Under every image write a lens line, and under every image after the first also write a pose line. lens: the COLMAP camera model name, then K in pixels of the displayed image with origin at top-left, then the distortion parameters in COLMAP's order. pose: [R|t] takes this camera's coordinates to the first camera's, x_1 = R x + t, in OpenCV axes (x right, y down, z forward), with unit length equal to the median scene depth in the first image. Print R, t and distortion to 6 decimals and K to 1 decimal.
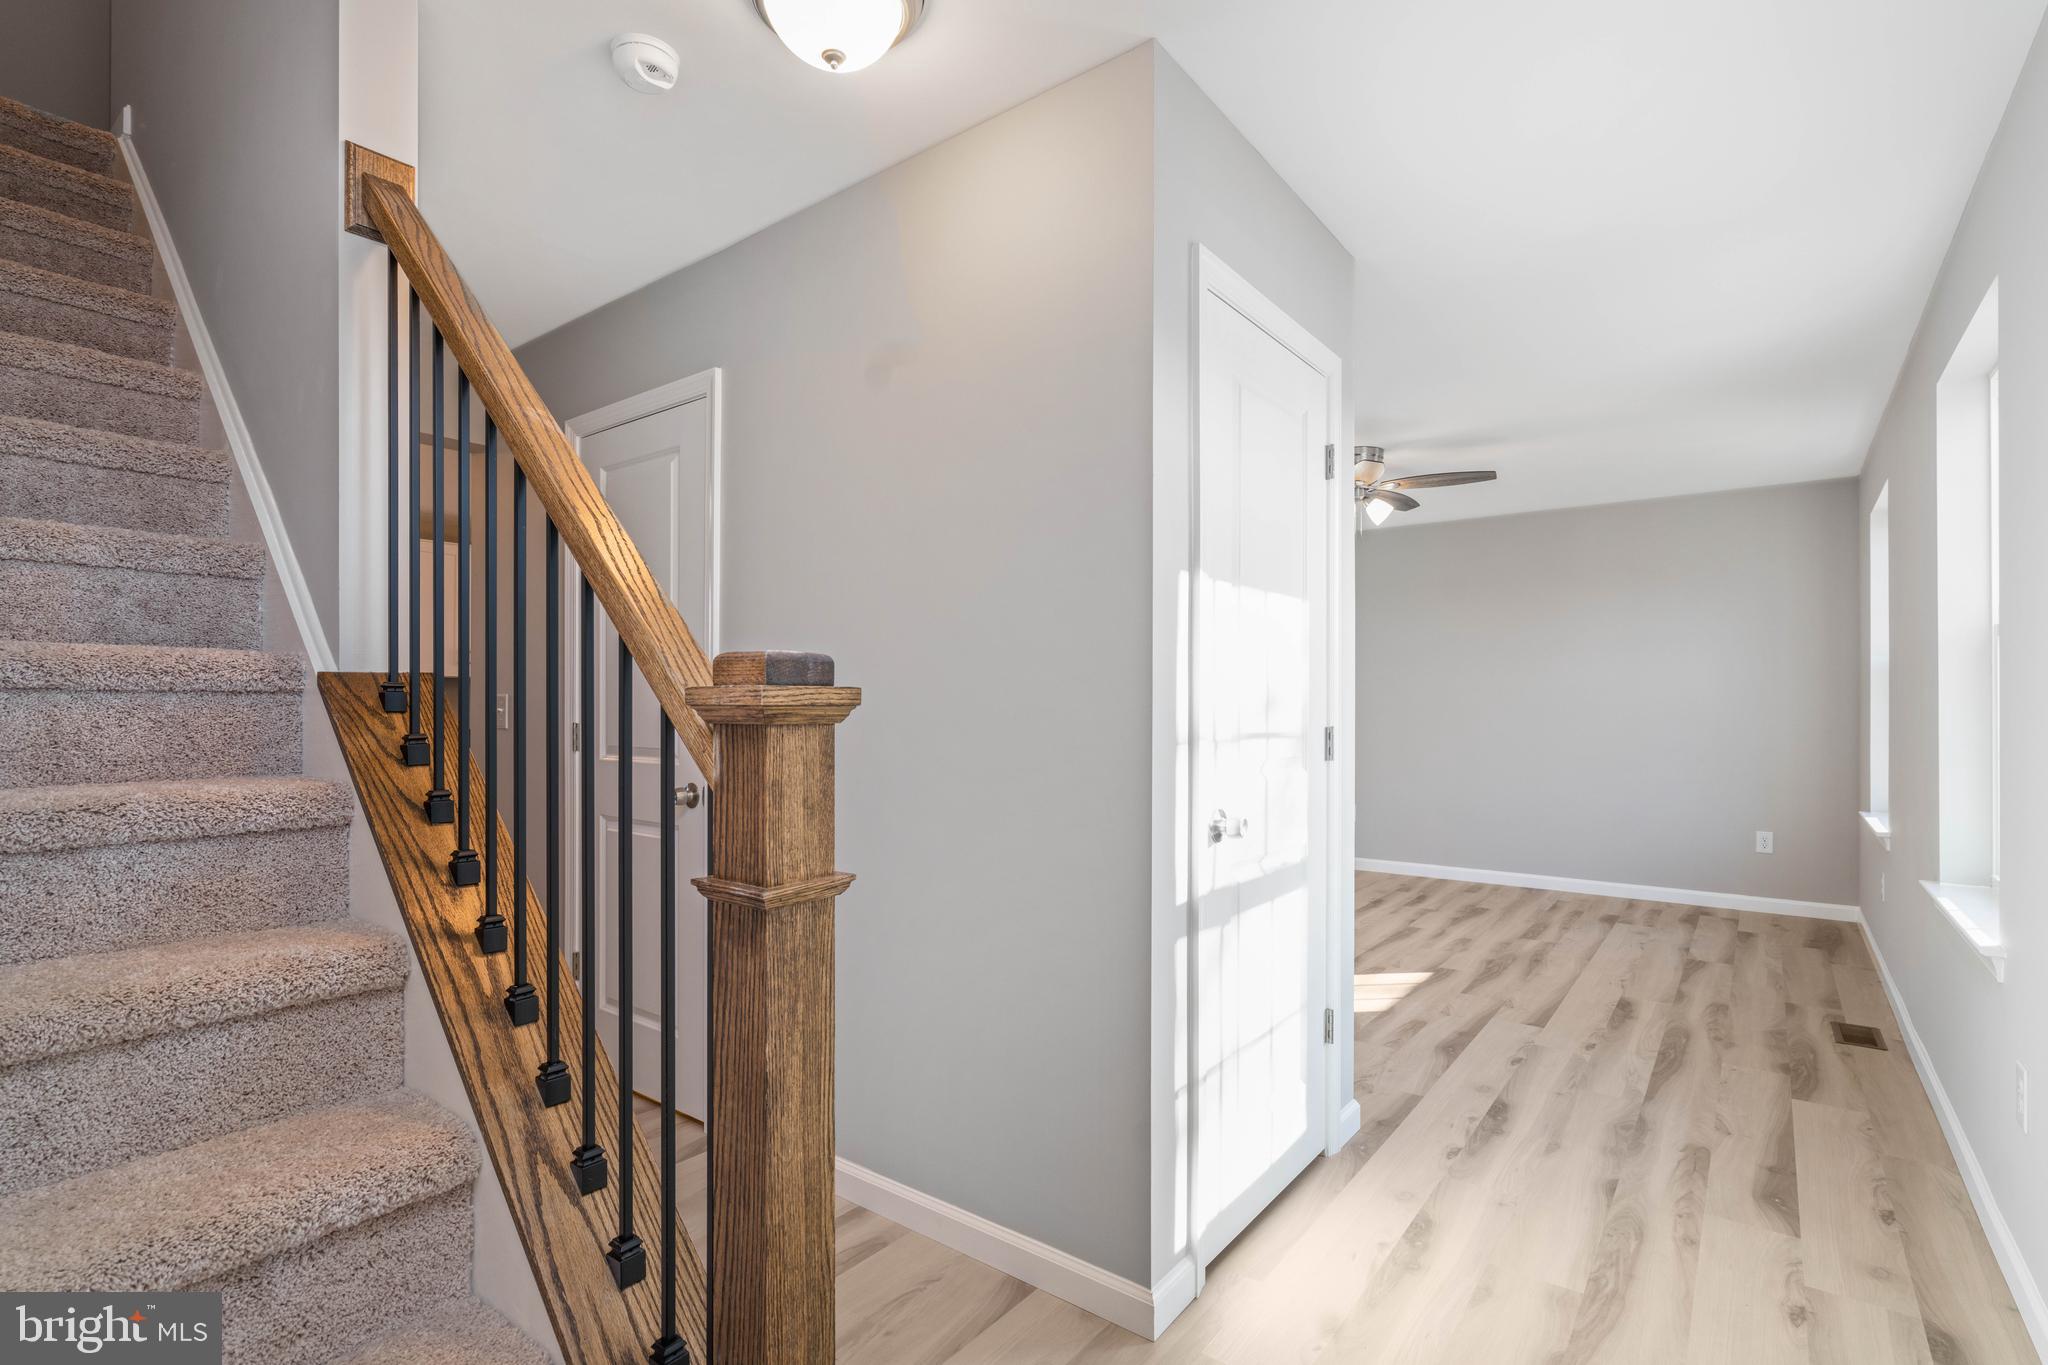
lens RADIAL K [[930.7, 0, 1025.4], [0, 930.7, 695.9], [0, 0, 1]] dist [0.000649, -0.000228]
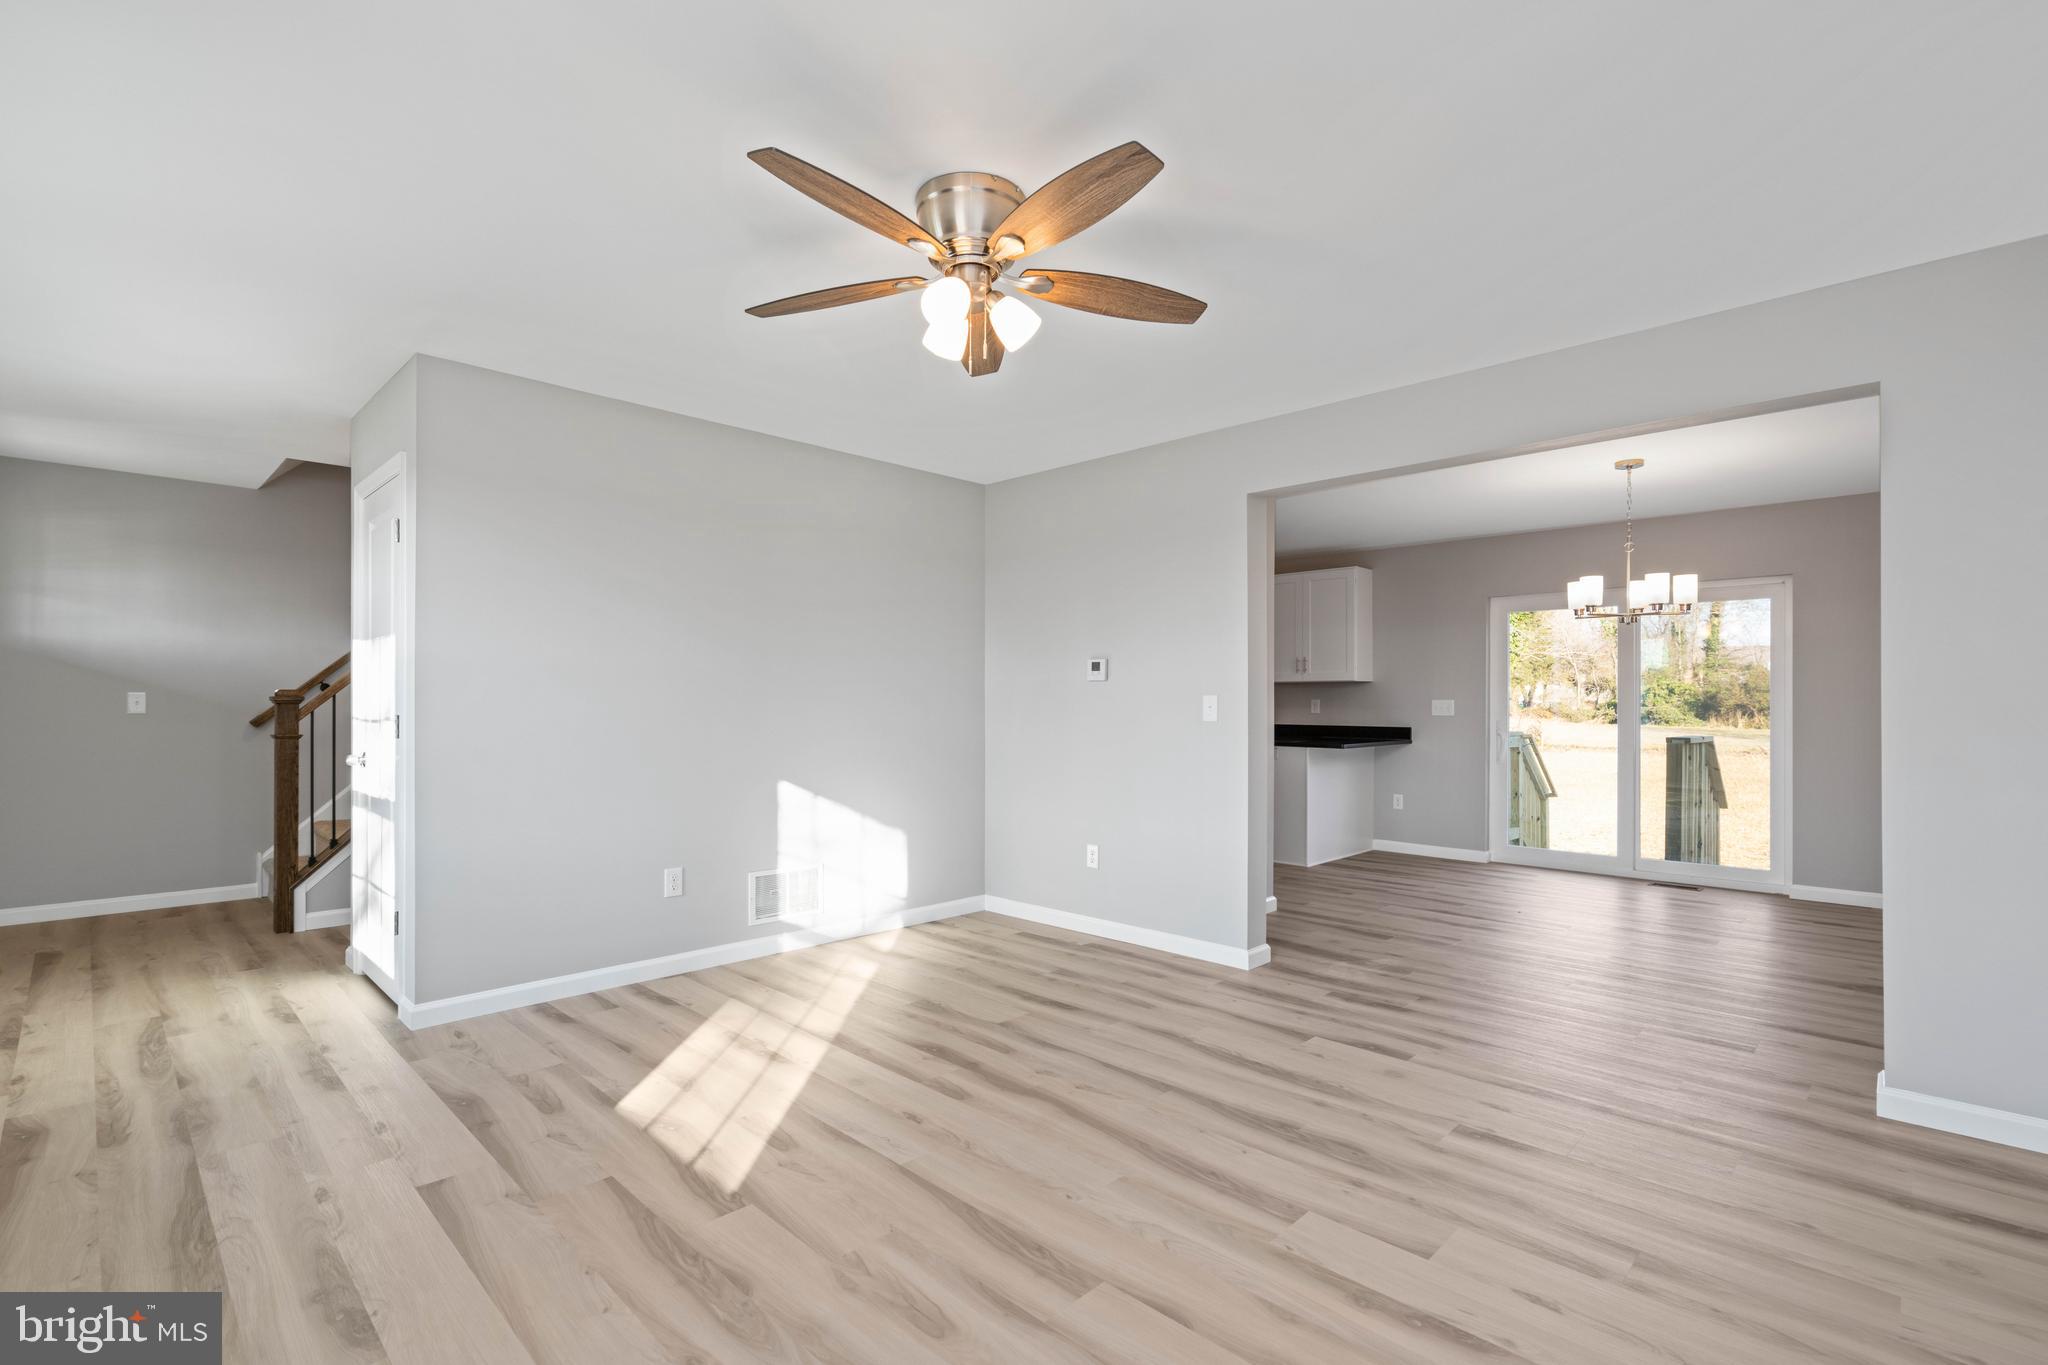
lens RADIAL K [[930.7, 0, 1026.3], [0, 930.7, 692.8], [0, 0, 1]] dist [0.000649, -0.000228]
pose [[-0.107179, -0.010366, -0.994186, 1.337802], [0.007783, 0.999906, -0.011264, 0.031421], [0.994209, -0.008945, -0.107089, 1.729717]]
